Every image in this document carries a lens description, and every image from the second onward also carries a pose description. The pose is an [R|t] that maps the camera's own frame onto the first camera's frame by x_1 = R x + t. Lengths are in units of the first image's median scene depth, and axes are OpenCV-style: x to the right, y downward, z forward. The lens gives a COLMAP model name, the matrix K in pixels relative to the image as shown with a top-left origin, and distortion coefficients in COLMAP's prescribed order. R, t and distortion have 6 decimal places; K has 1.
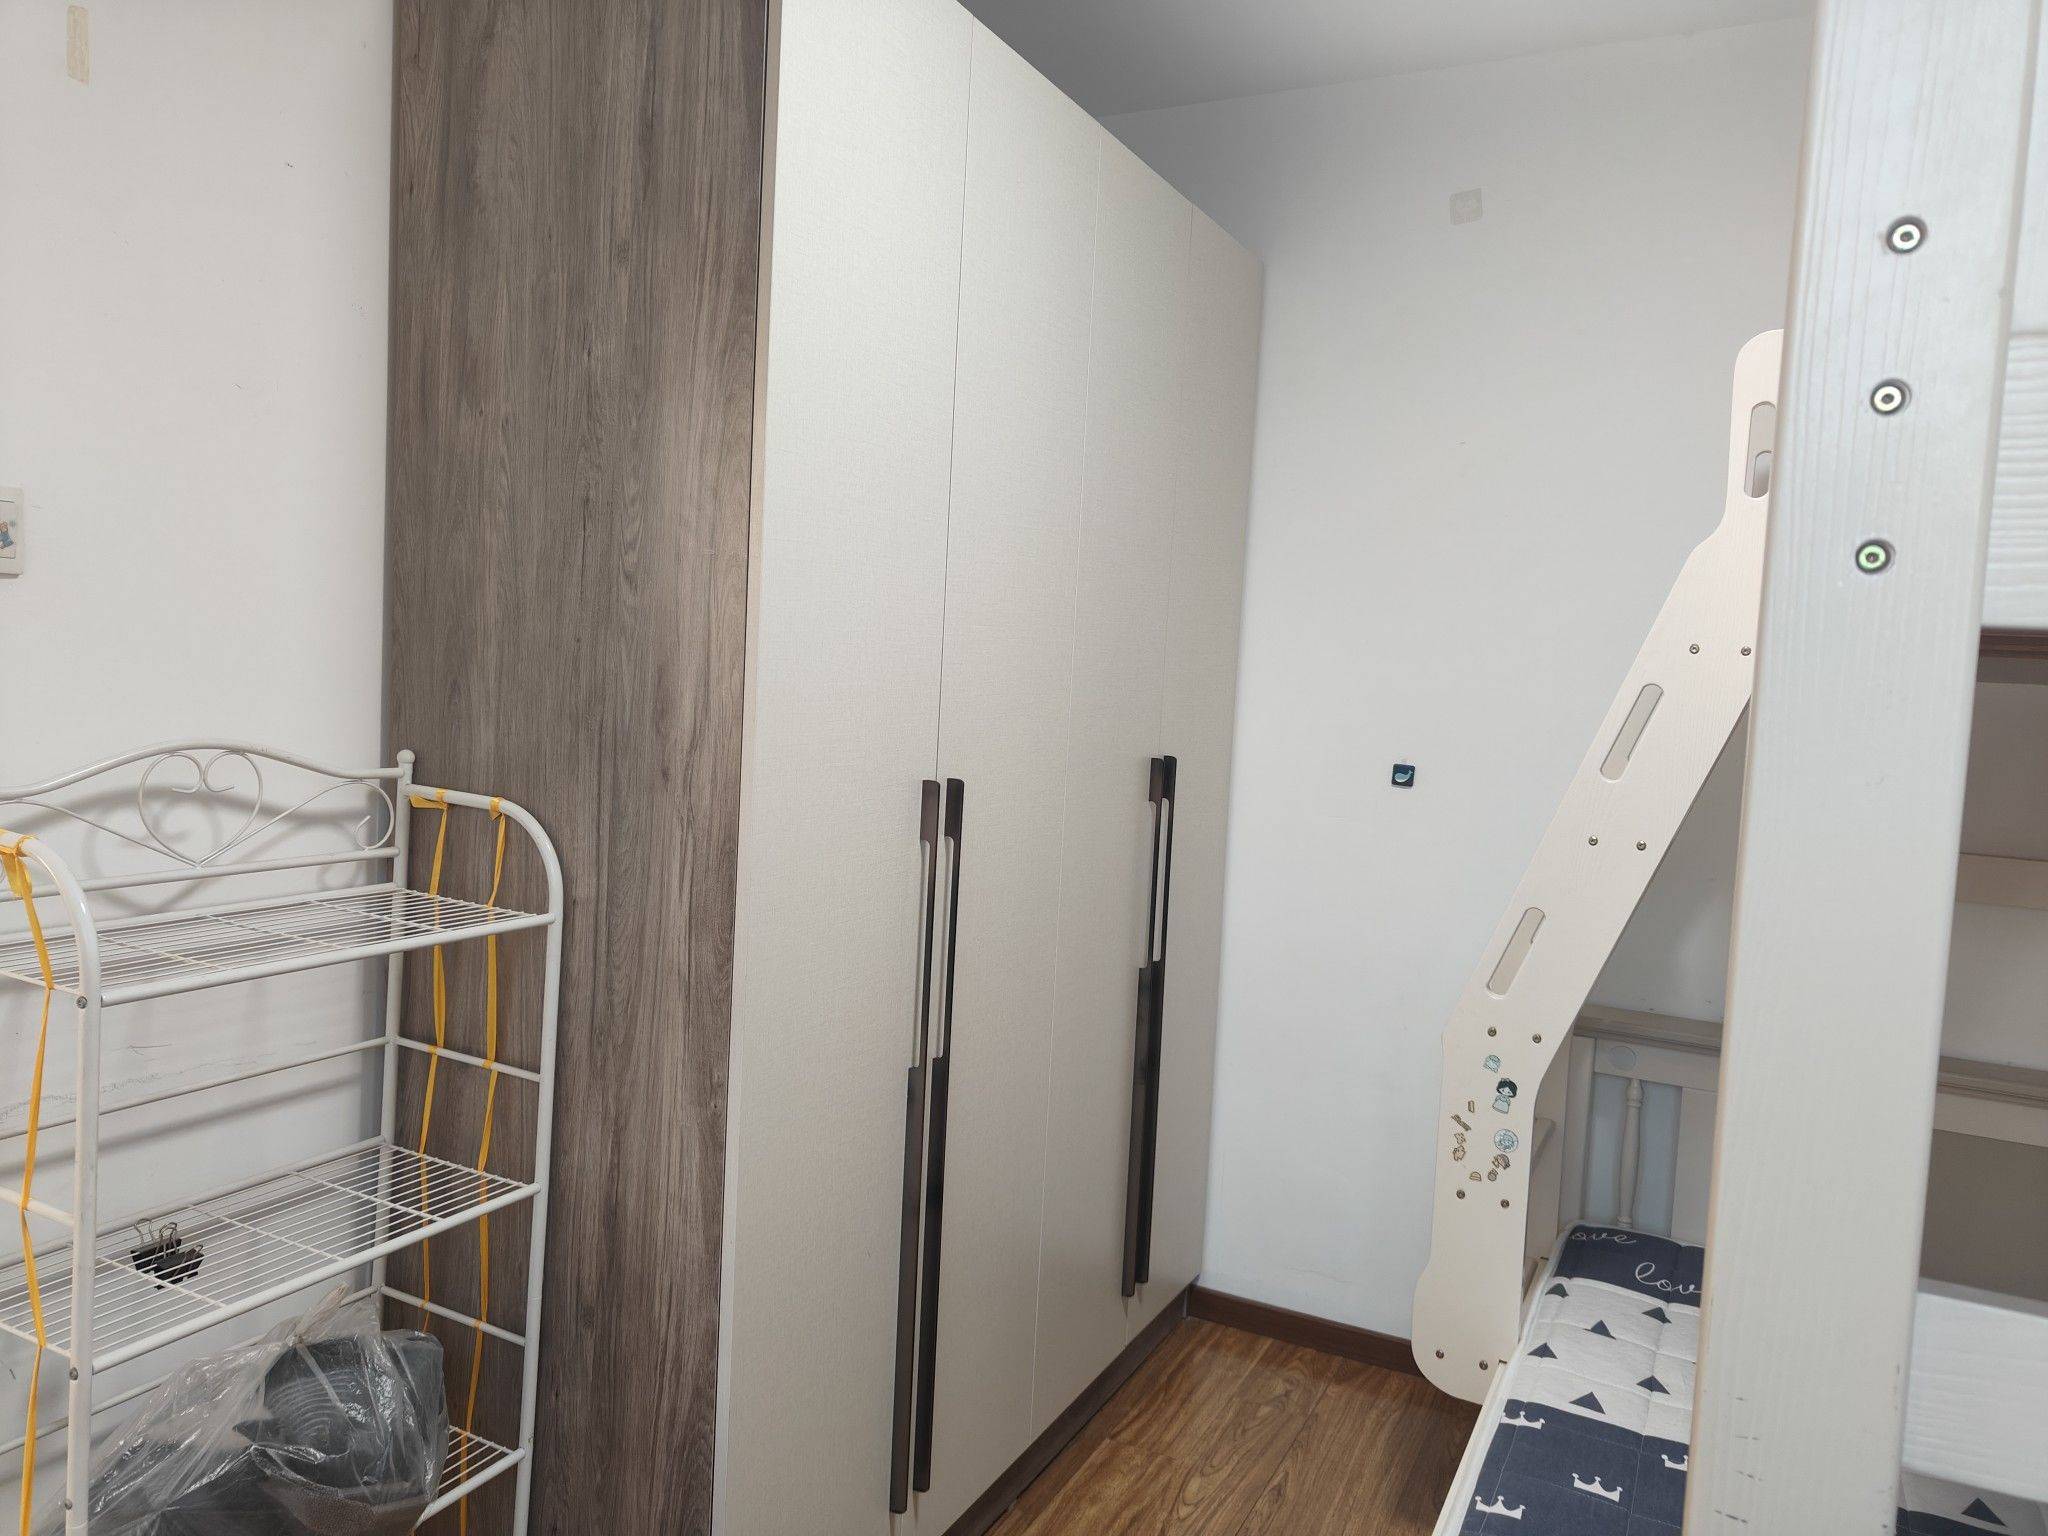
lens RADIAL K [[1439.8, 0, 1024.4], [0, 1439.8, 765.6], [0, 0, 1]] dist [-0.001375, 0.000374]
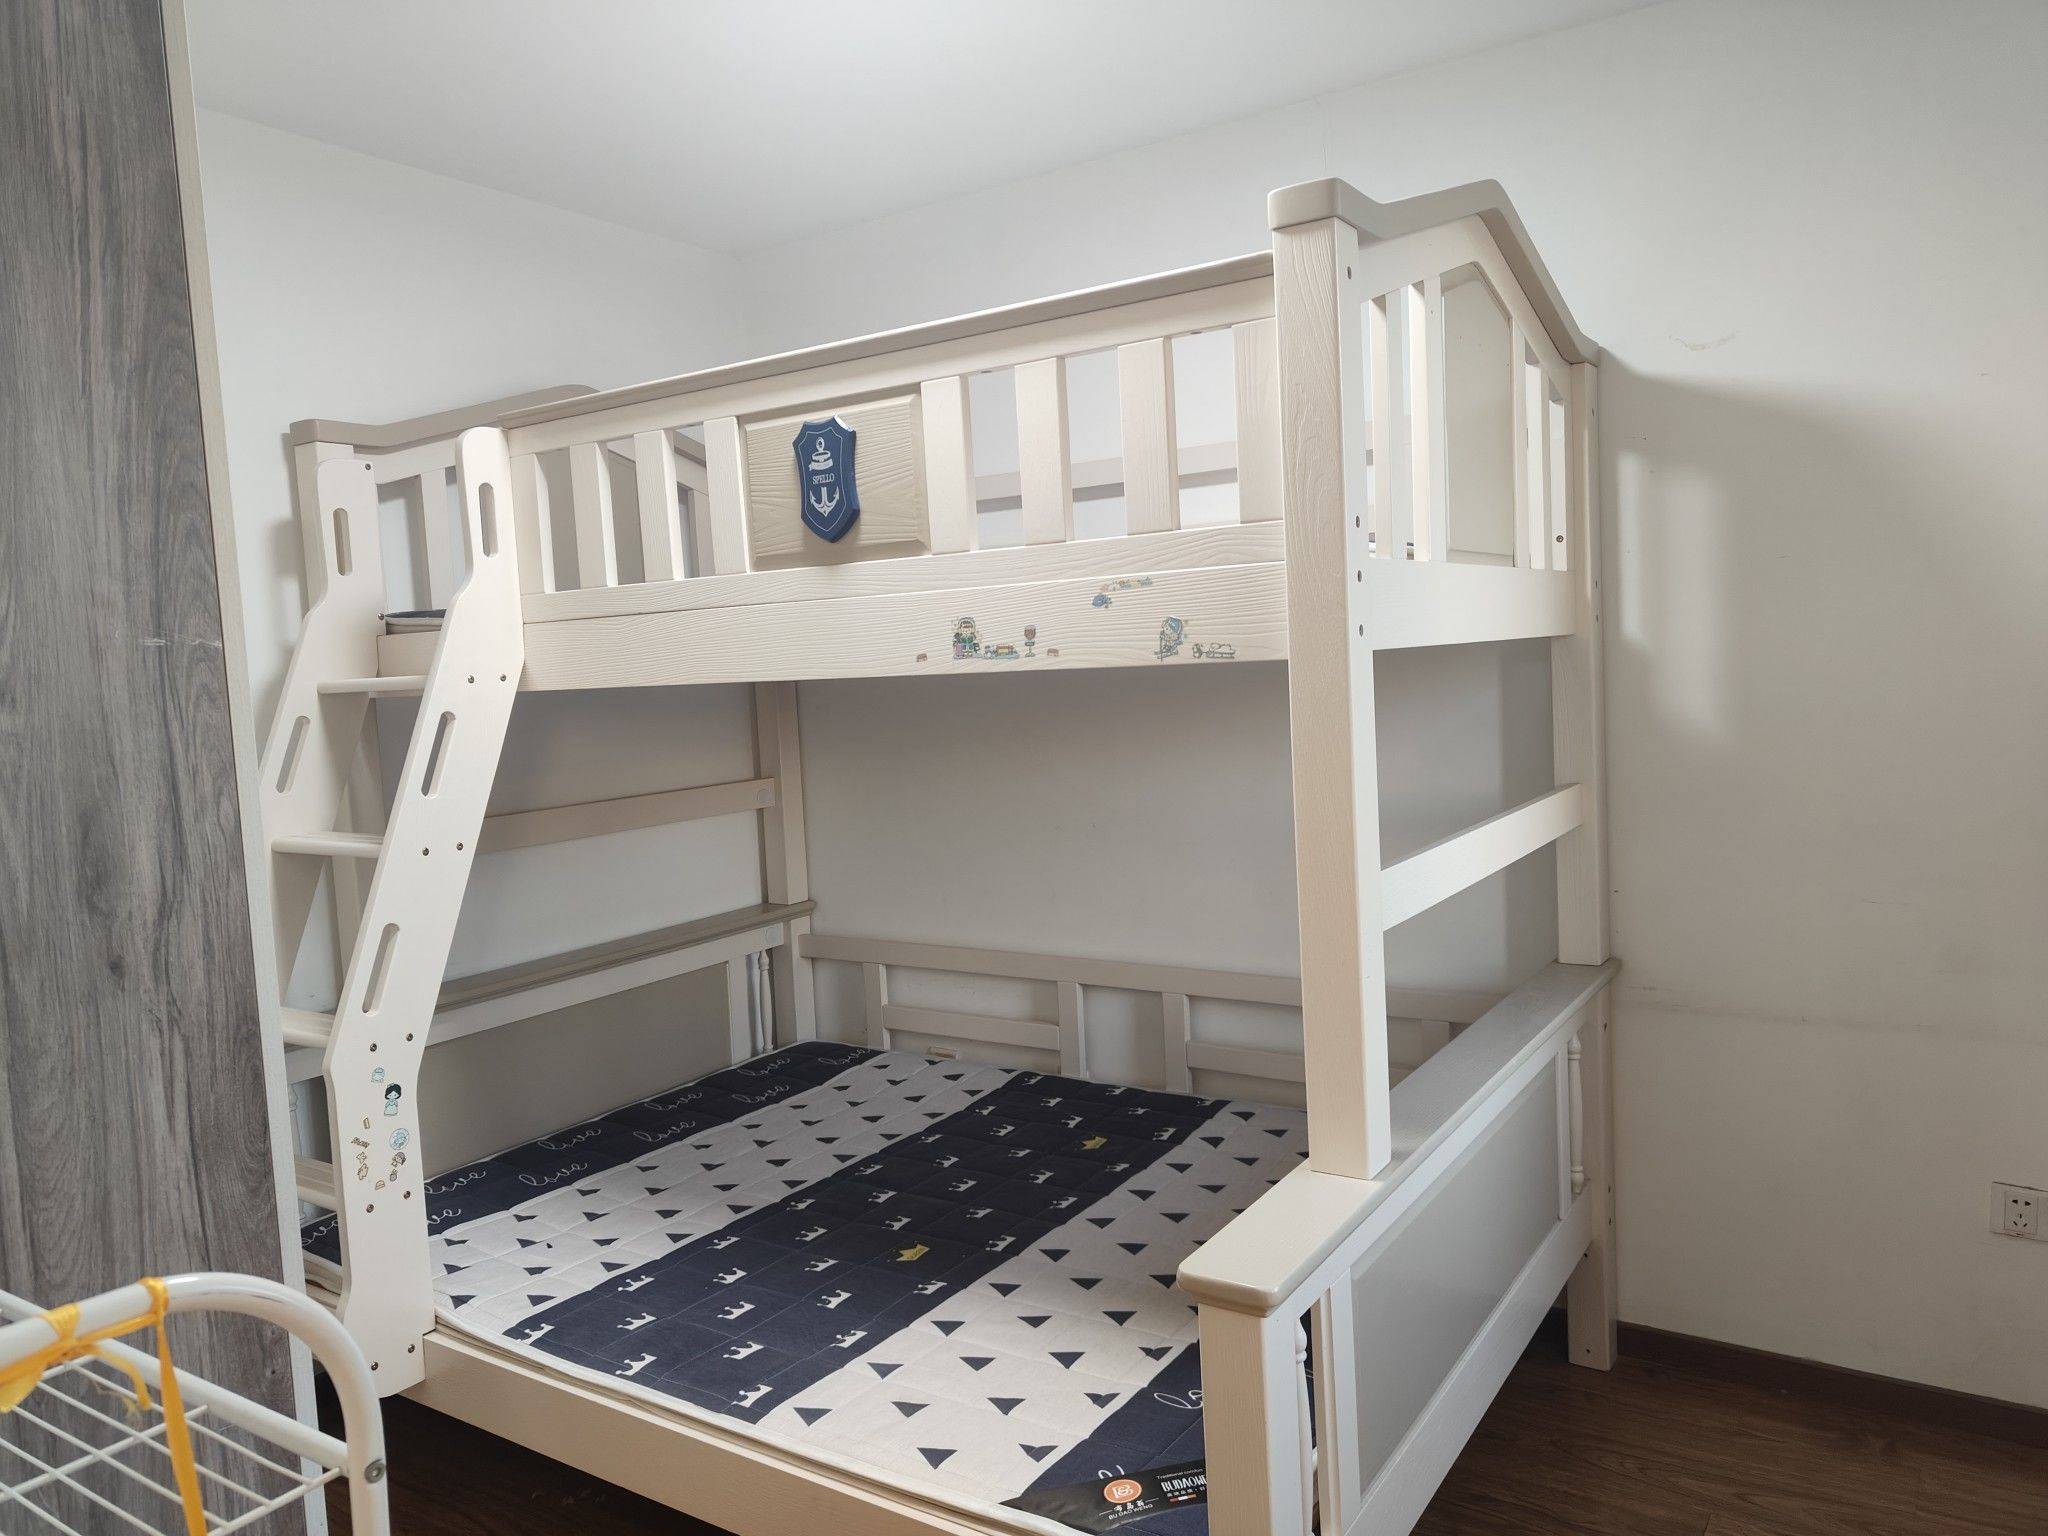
lens RADIAL K [[1439.8, 0, 1025.0], [0, 1439.8, 762.9], [0, 0, 1]] dist [-0.001375, 0.000374]
pose [[0.113691, -0.131460, 0.984781, -0.866516], [0.133153, 0.984281, 0.116021, -0.112338], [-0.984553, 0.117936, 0.129408, 0.474562]]
